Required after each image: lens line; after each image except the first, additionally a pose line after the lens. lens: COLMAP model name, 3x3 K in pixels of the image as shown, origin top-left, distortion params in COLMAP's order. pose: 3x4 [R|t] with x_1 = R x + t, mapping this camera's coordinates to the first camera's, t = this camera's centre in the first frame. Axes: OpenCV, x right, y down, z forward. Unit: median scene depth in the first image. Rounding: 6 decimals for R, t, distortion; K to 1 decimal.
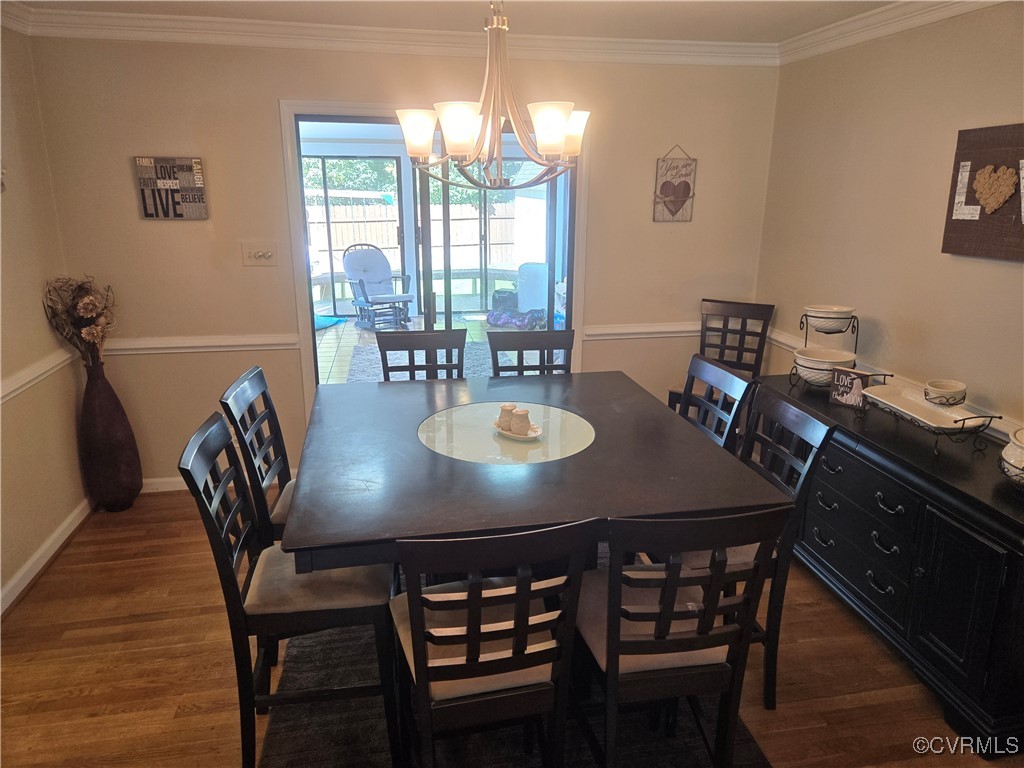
lens RADIAL K [[689.3, 0, 513.2], [0, 689.3, 382.0], [0, 0, 1]] dist [0.052018, 0.003374]
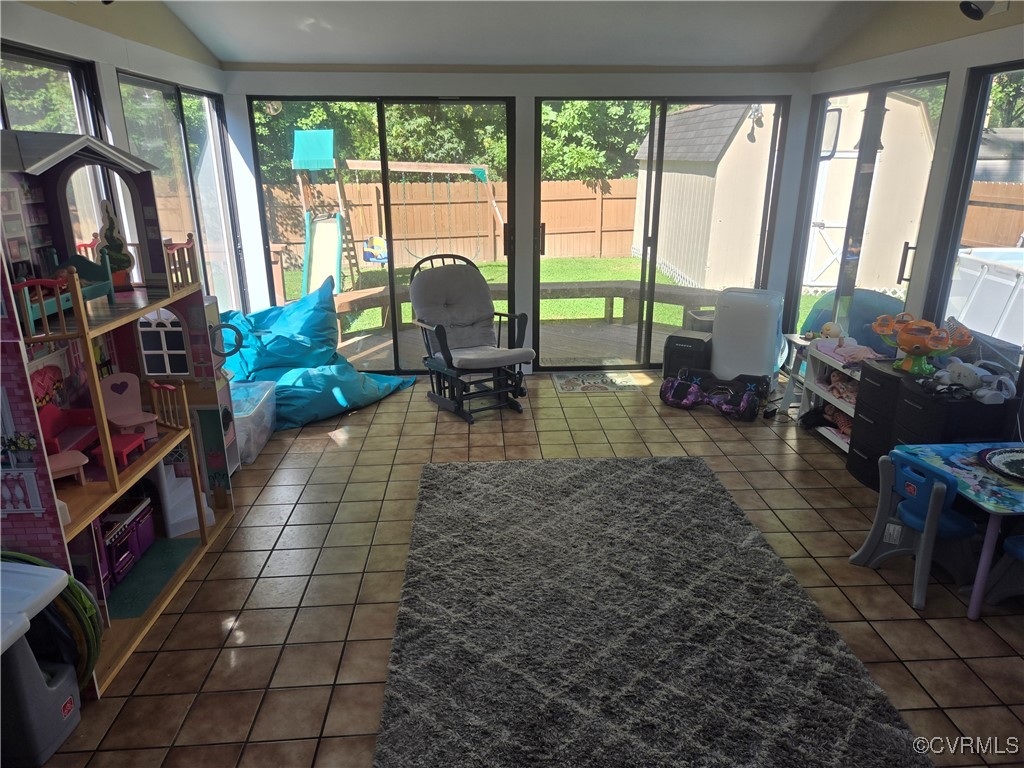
lens RADIAL K [[689.3, 0, 511.7], [0, 689.3, 382.0], [0, 0, 1]] dist [0.052018, 0.003374]
pose [[0.993183, 0.029655, -0.112727, -0.093126], [-0.025838, 0.999047, 0.035166, -0.113983], [0.113662, -0.032014, 0.993004, 0.428306]]
